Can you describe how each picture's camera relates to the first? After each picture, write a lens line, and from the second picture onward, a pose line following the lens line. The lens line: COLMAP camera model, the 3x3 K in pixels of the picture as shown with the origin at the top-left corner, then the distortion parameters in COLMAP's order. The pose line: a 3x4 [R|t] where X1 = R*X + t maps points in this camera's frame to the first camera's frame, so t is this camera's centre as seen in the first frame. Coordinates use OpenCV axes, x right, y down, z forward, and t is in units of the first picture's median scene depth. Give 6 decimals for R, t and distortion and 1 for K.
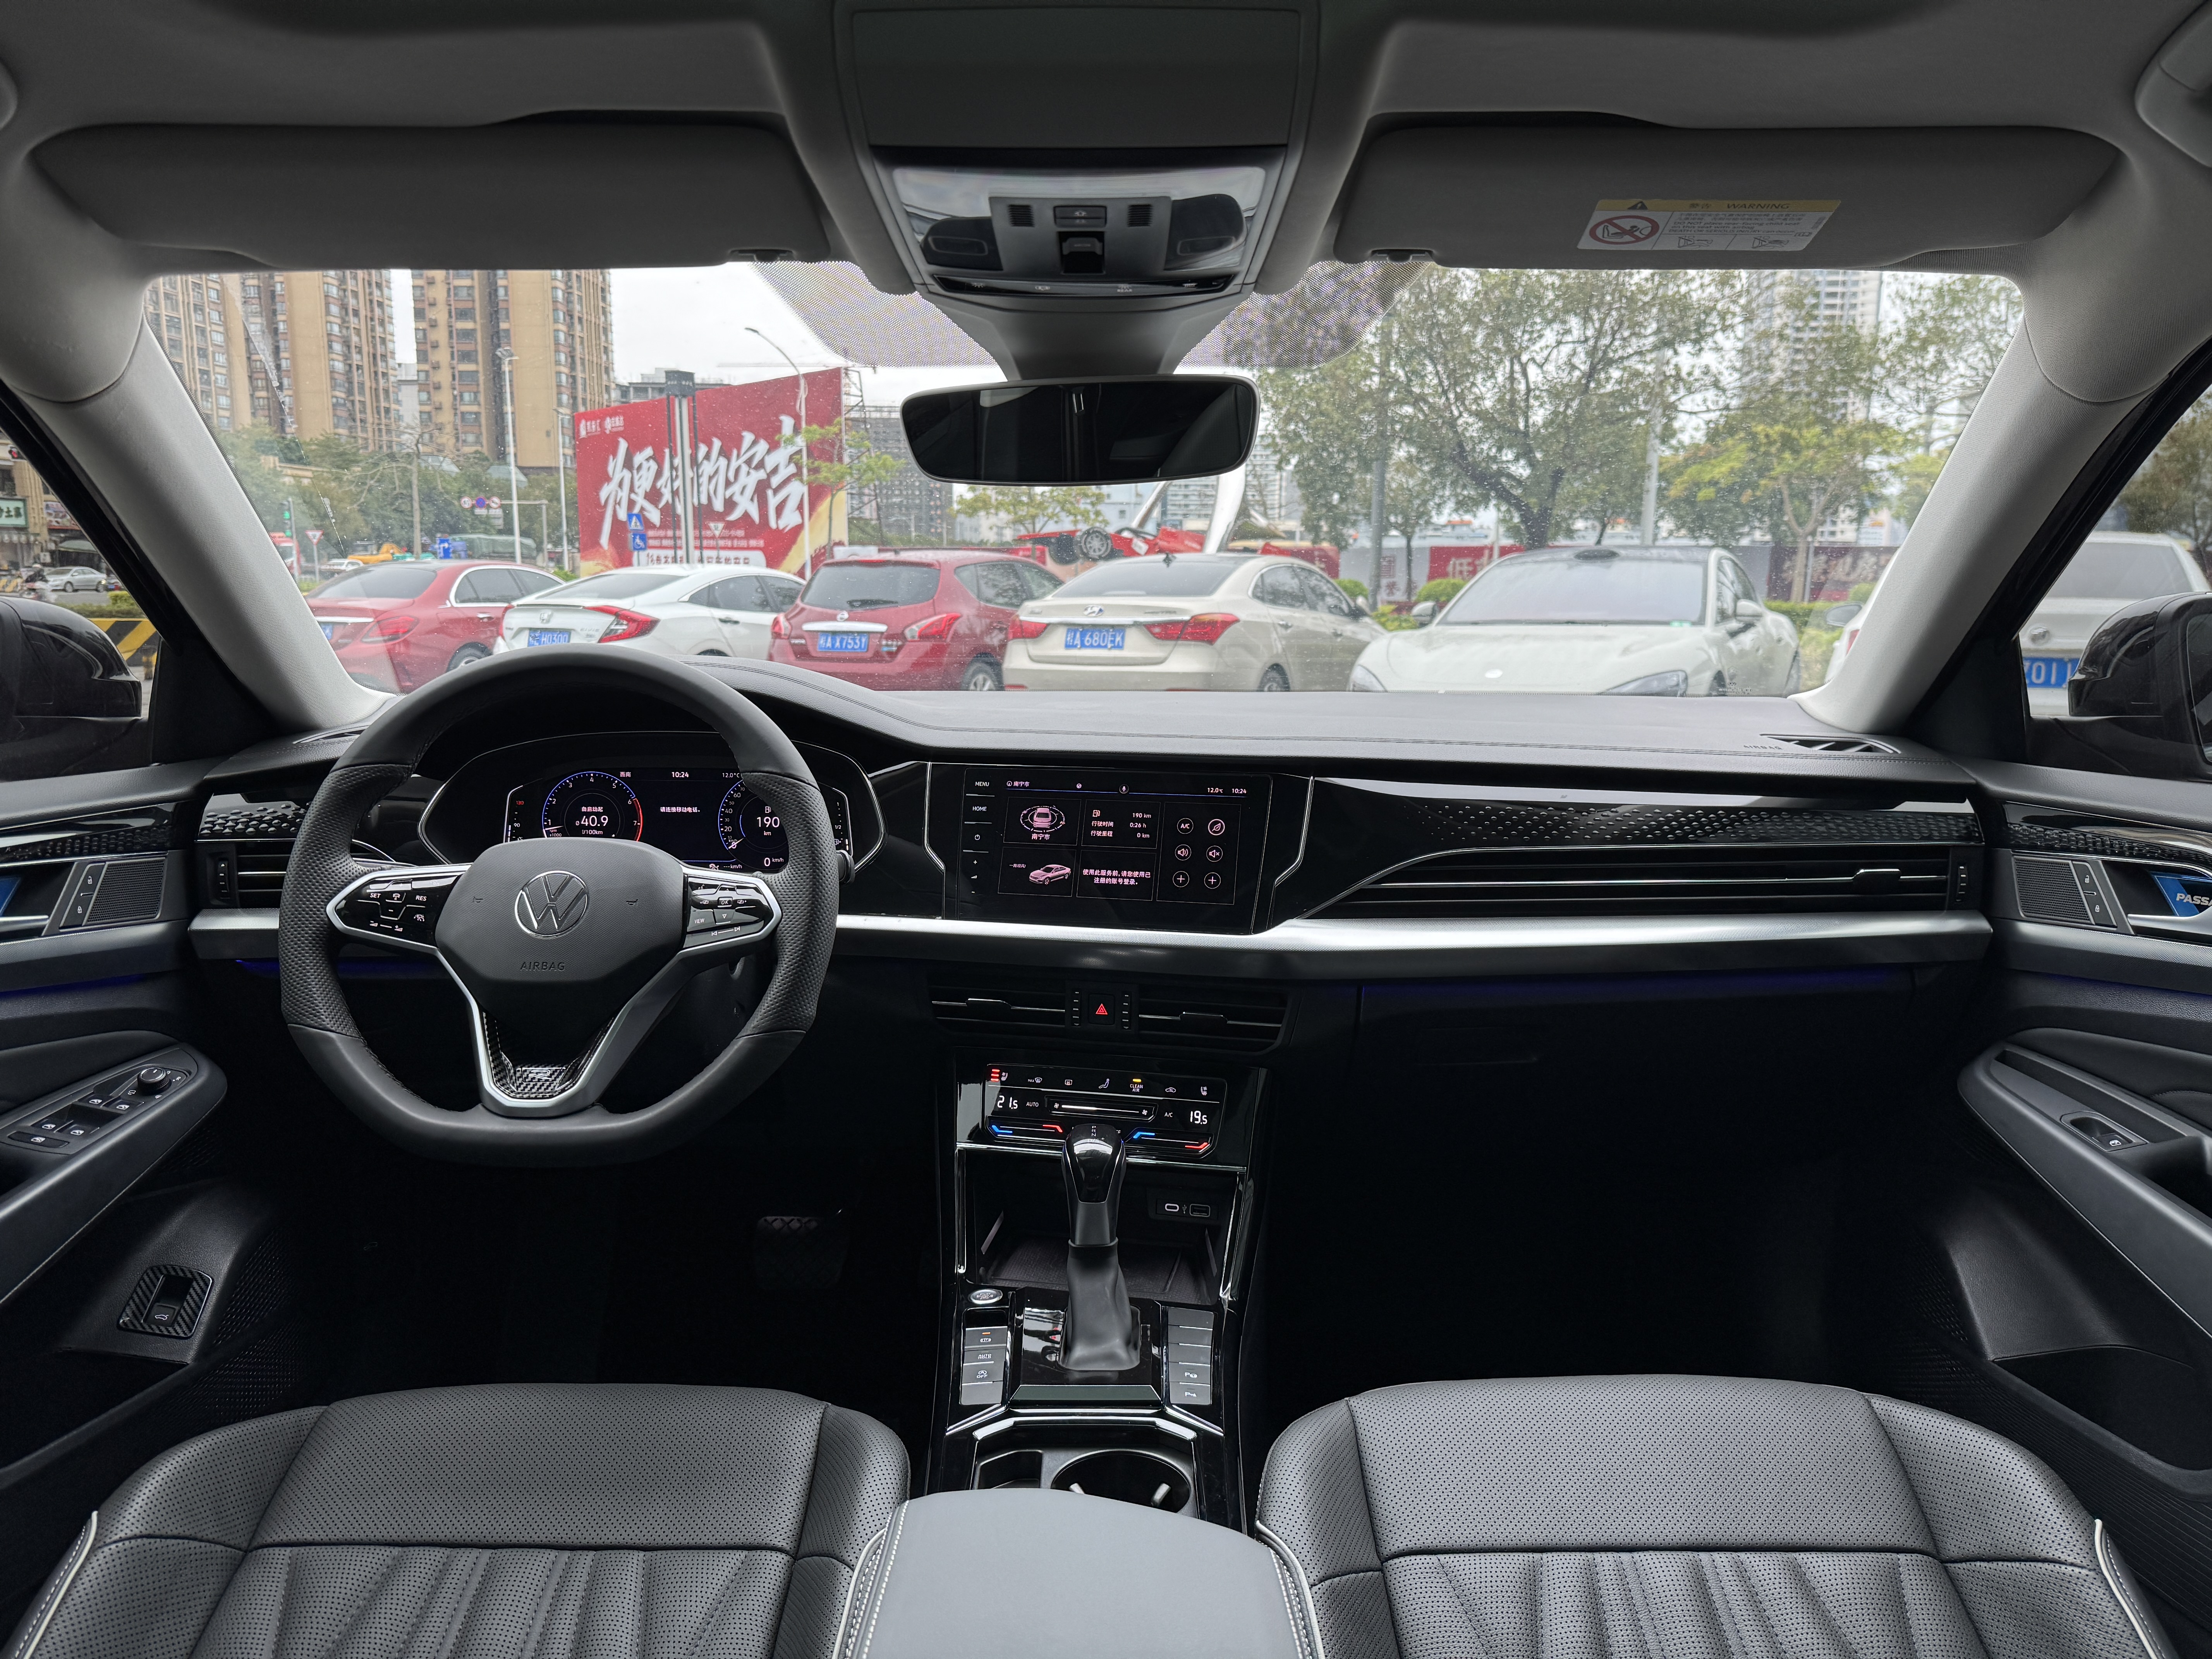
lens RADIAL K [[1538.1, 0, 1105.4], [0, 1538.1, 831.3], [0, 0, 1]] dist [0.134397, -0.250100]
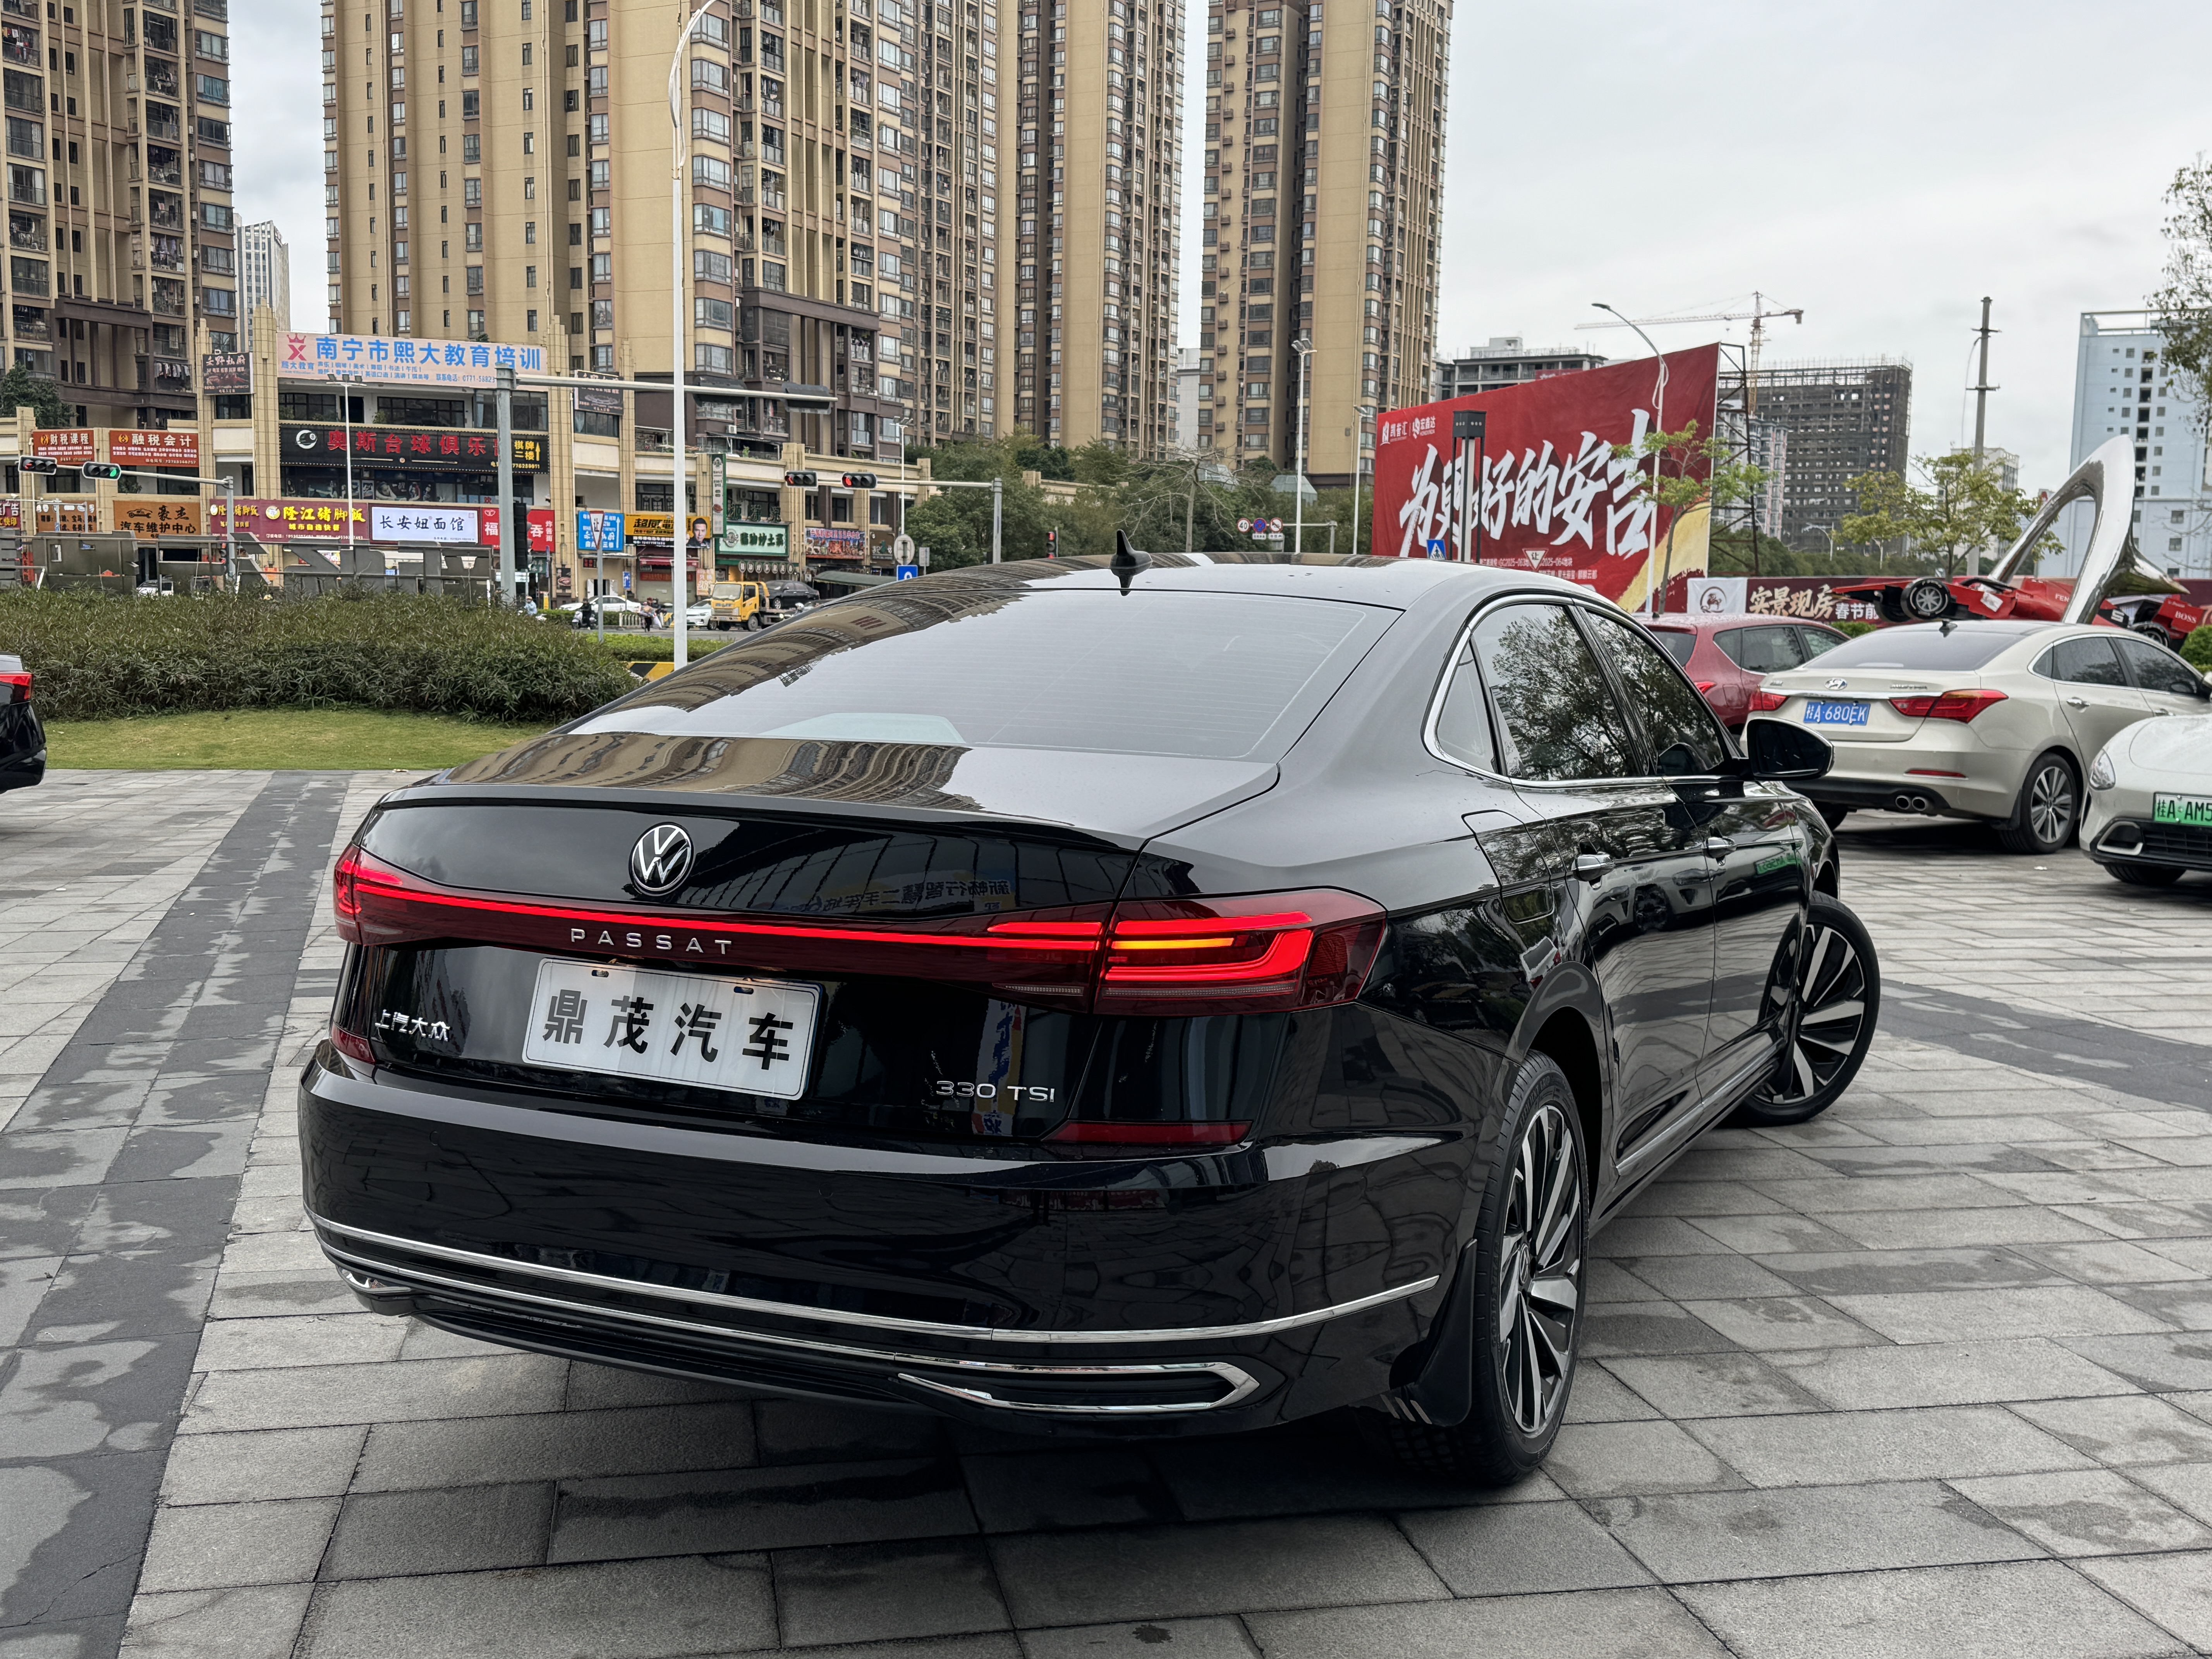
lens RADIAL K [[2164.1, 0, 1103.0], [0, 2164.1, 859.1], [0, 0, 1]] dist [0.138754, -0.267908]
pose [[0.902848, 0.057109, -0.426151, 0.143780], [-0.077963, 0.996454, -0.031636, 0.036893], [0.422833, 0.061786, 0.904099, -0.351626]]
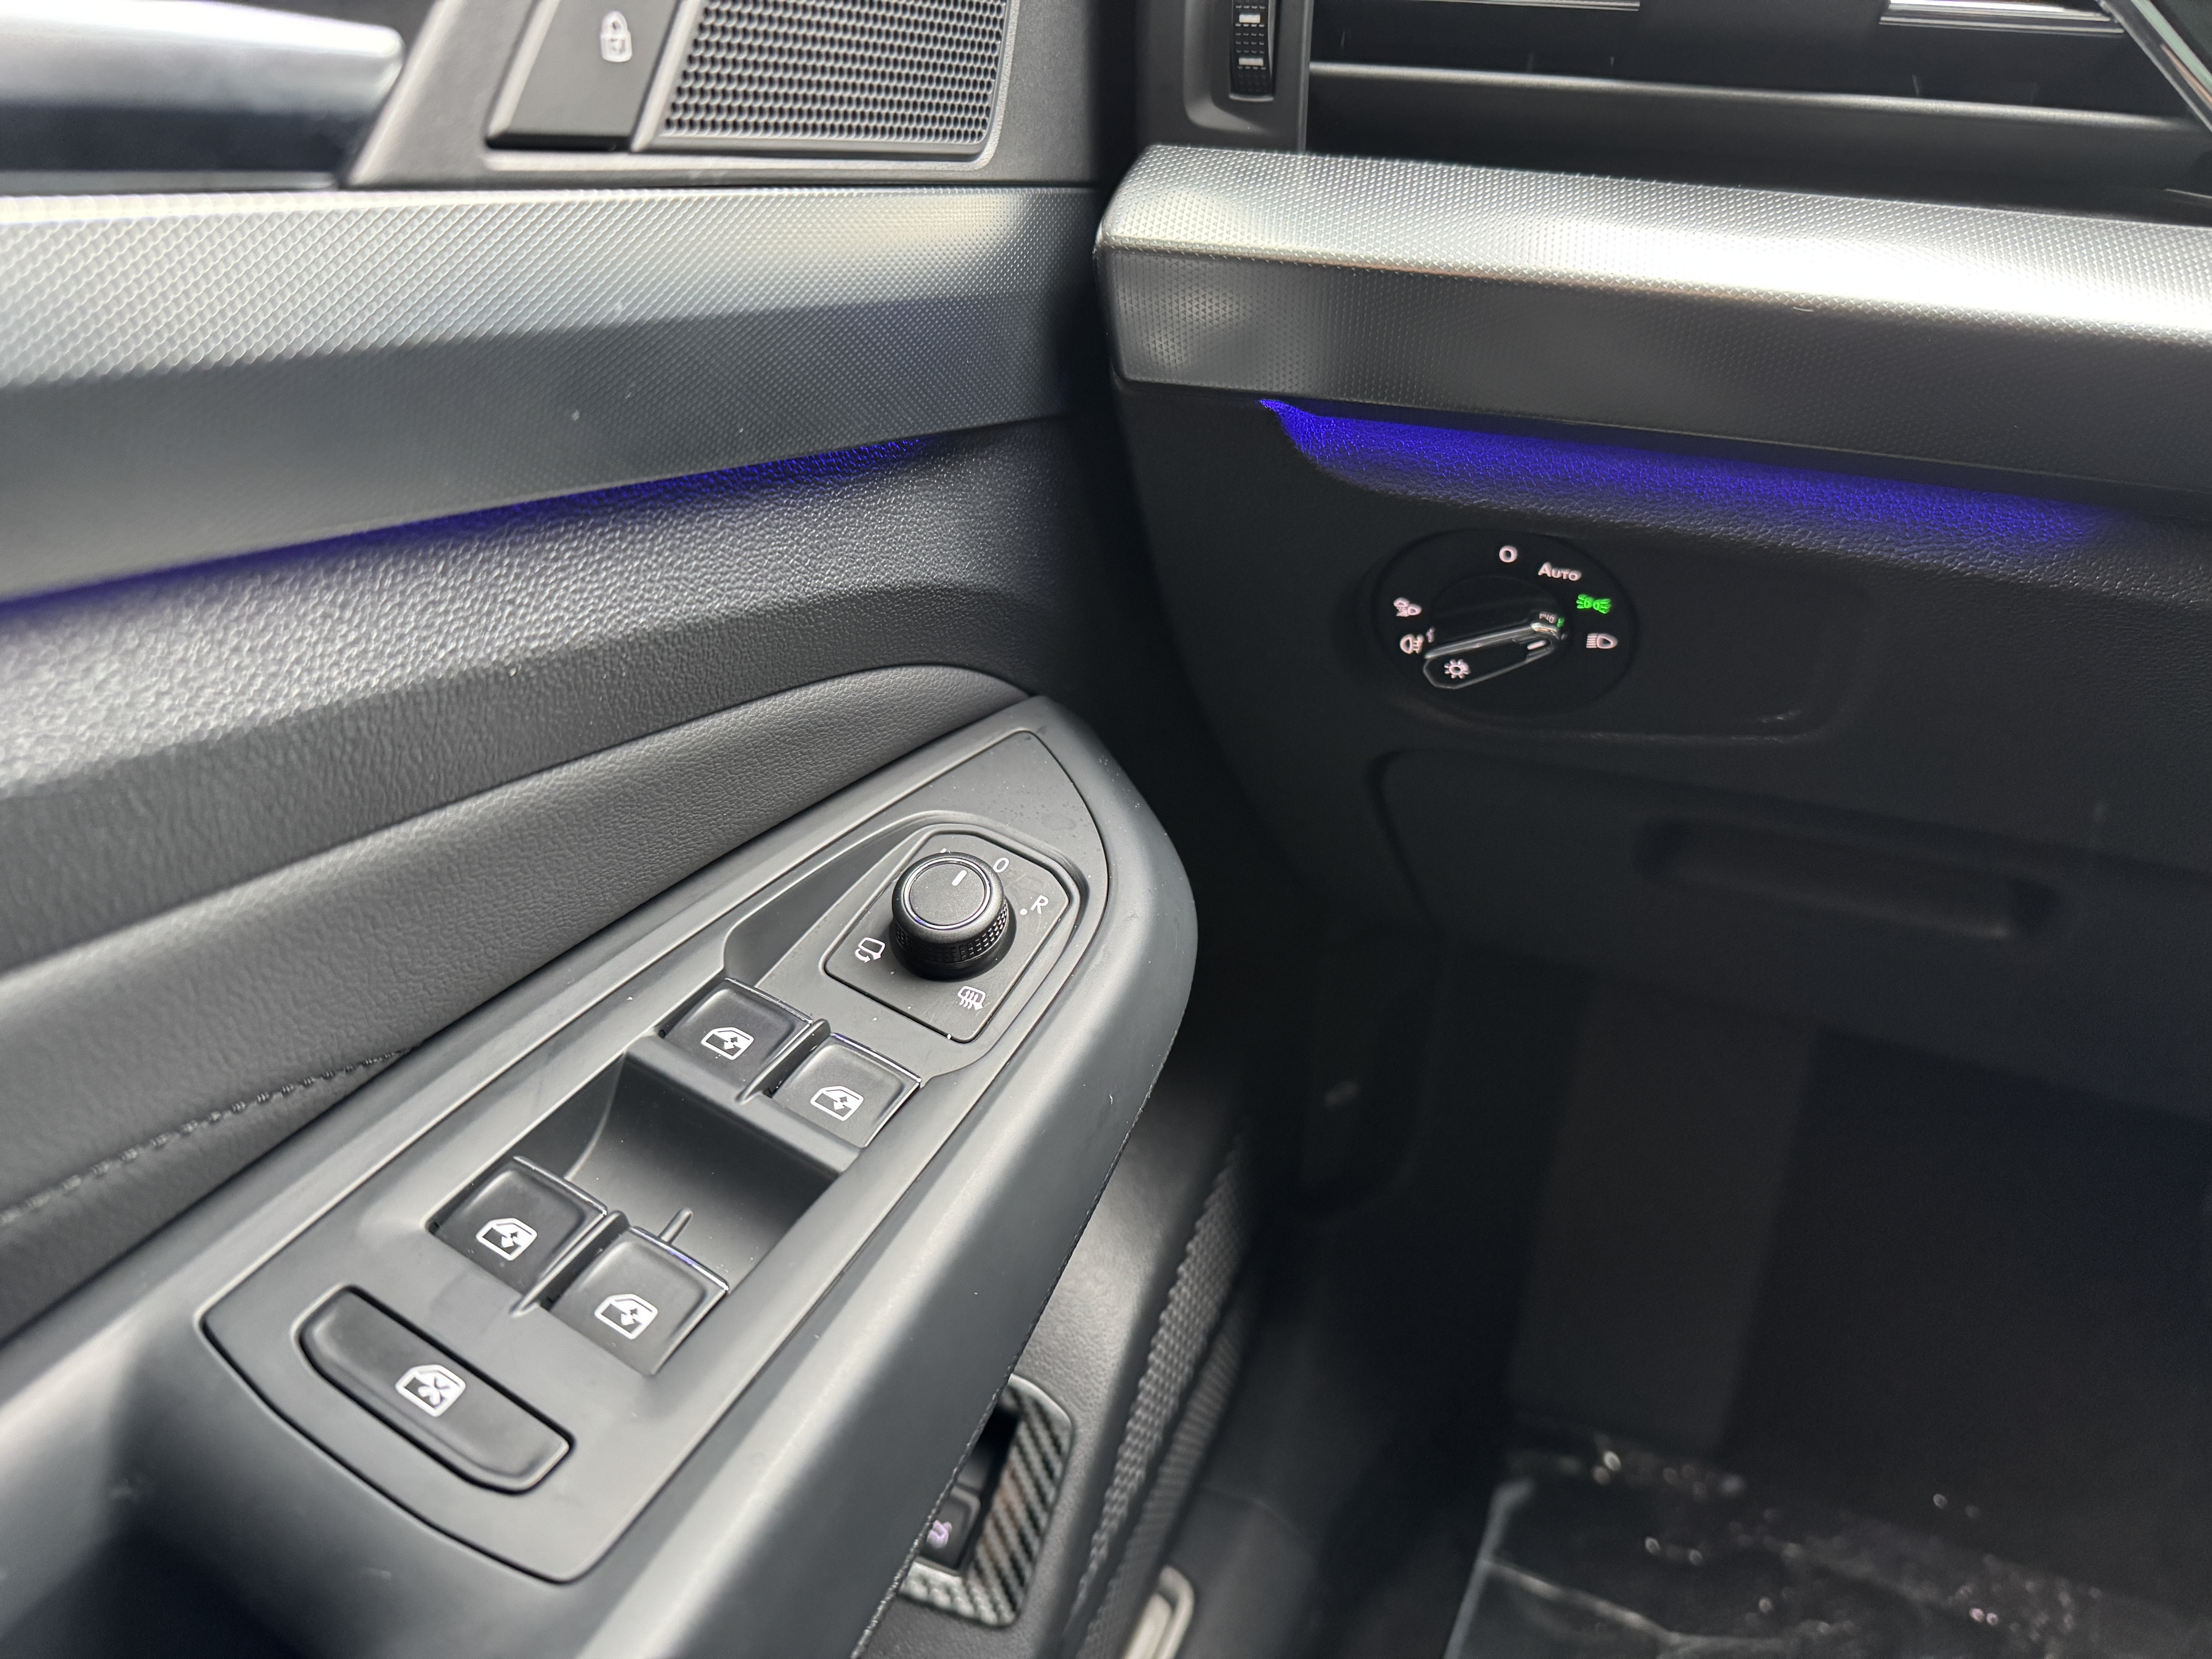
lens RADIAL K [[1570.8, 0, 1106.0], [0, 1570.8, 829.5], [0, 0, 1]] dist [0.013207, -0.027869]
pose [[0.916794, 0.216506, -0.335580, -0.051756], [-0.075902, 0.919440, 0.385835, 0.005689], [0.392081, -0.328260, 0.859371, 0.082190]]
